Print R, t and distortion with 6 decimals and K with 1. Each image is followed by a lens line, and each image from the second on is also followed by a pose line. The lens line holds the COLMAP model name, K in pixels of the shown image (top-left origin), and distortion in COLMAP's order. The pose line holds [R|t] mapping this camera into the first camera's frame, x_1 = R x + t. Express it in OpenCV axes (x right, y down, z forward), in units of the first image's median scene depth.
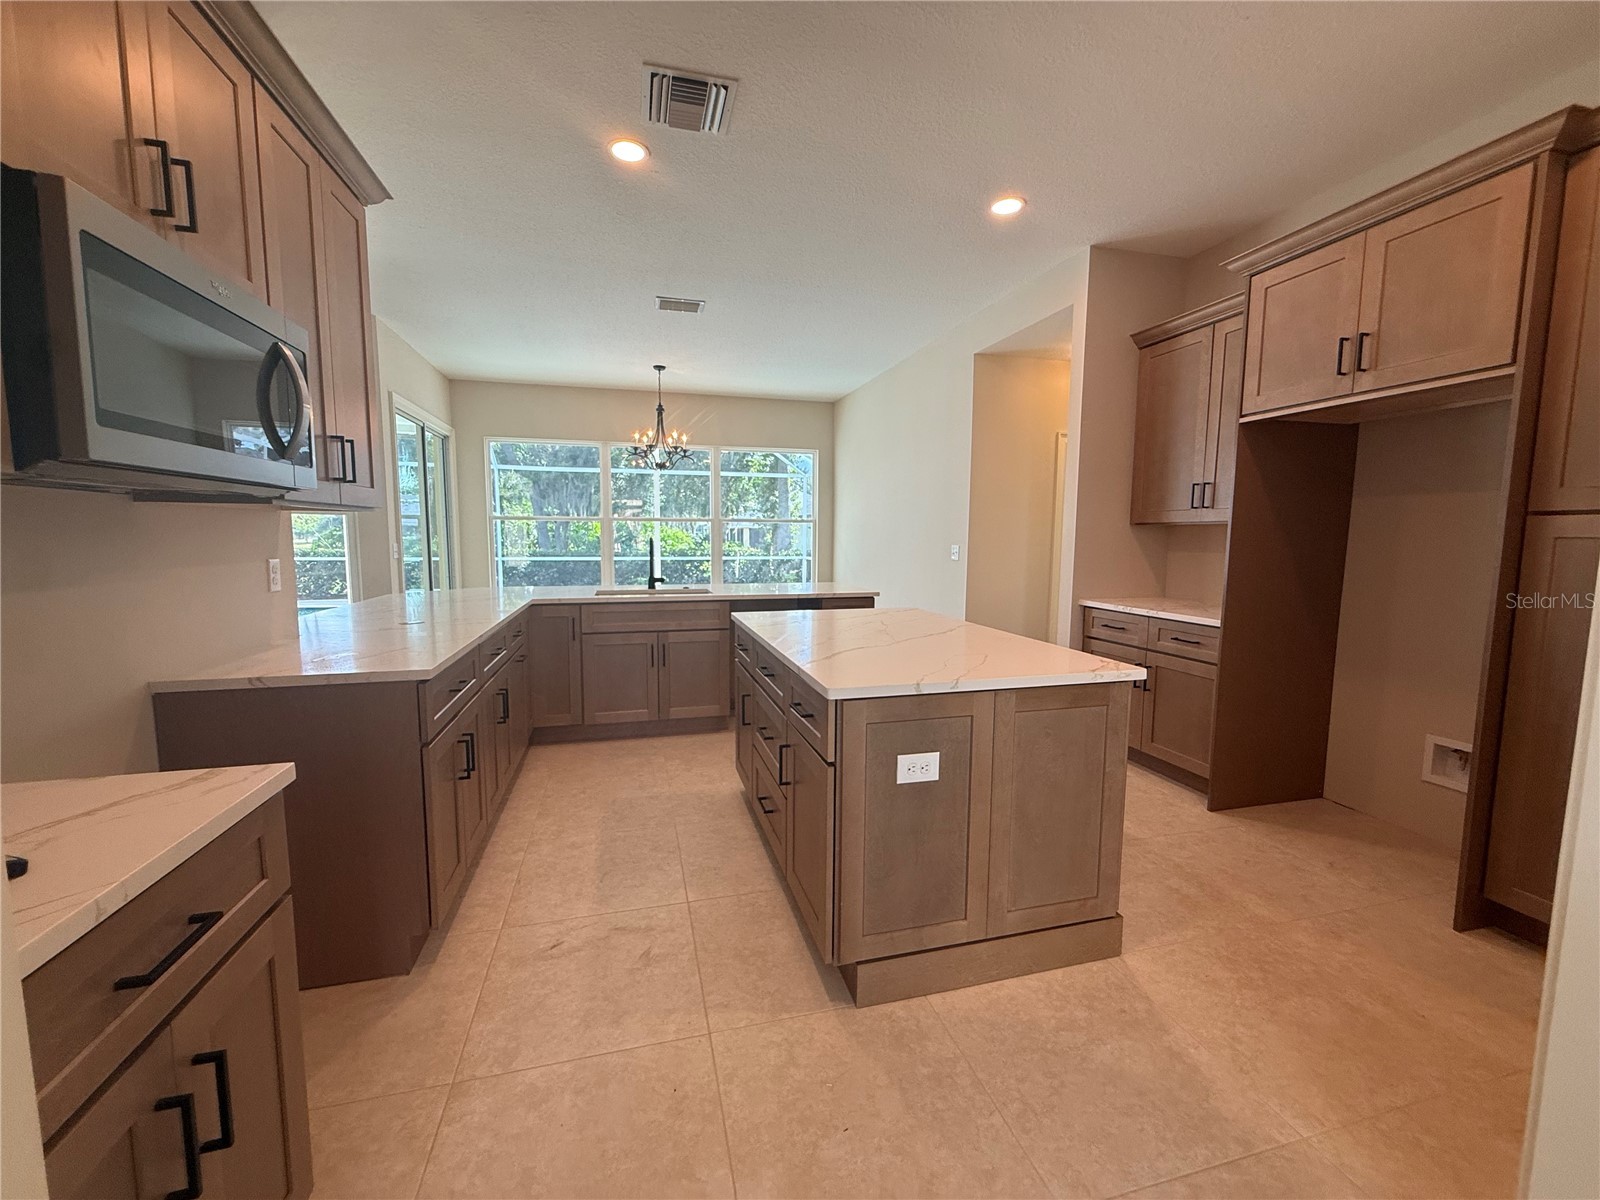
lens RADIAL K [[623.5, 0, 791.0], [0, 623.5, 594.5], [0, 0, 1]] dist [0.000663, 0.000090]
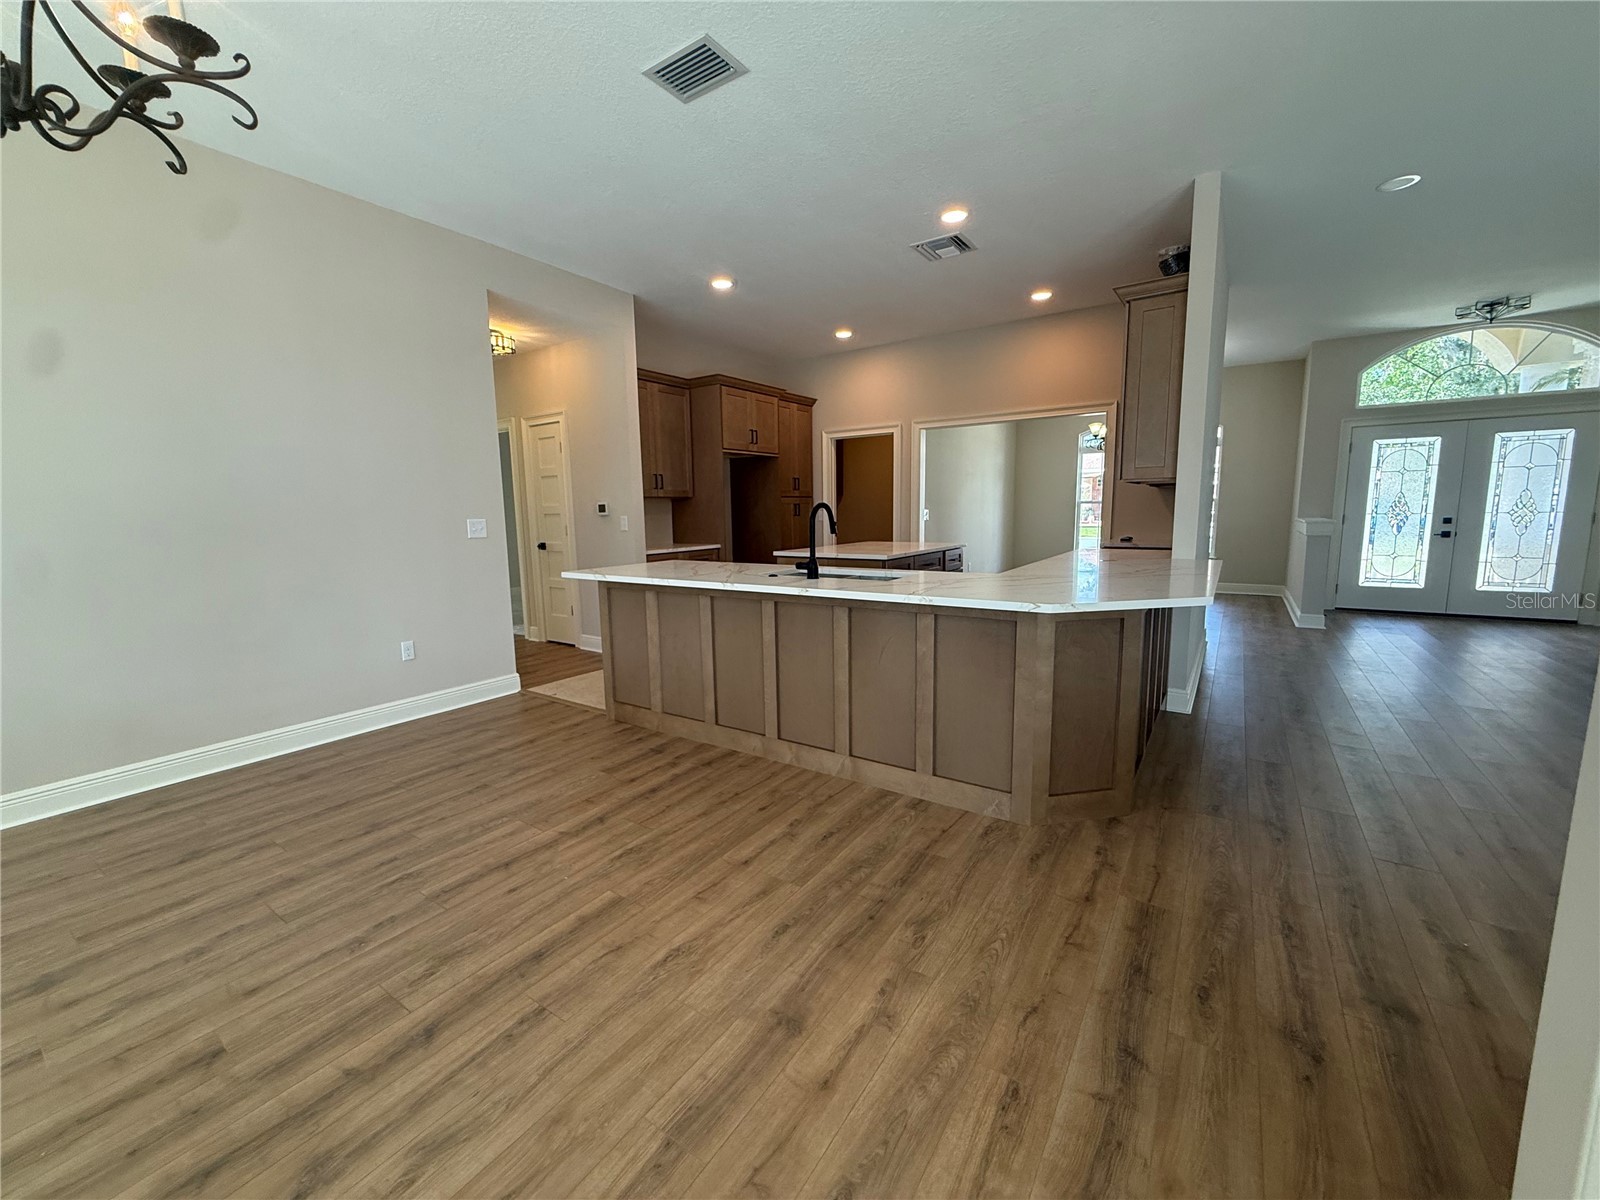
lens RADIAL K [[623.5, 0, 791.0], [0, 623.5, 594.5], [0, 0, 1]] dist [0.000663, 0.000090]
pose [[-0.644754, -0.097056, 0.758203, -1.212788], [0.091904, 0.974868, 0.202943, -0.220909], [-0.758845, 0.200530, -0.619630, 2.414228]]
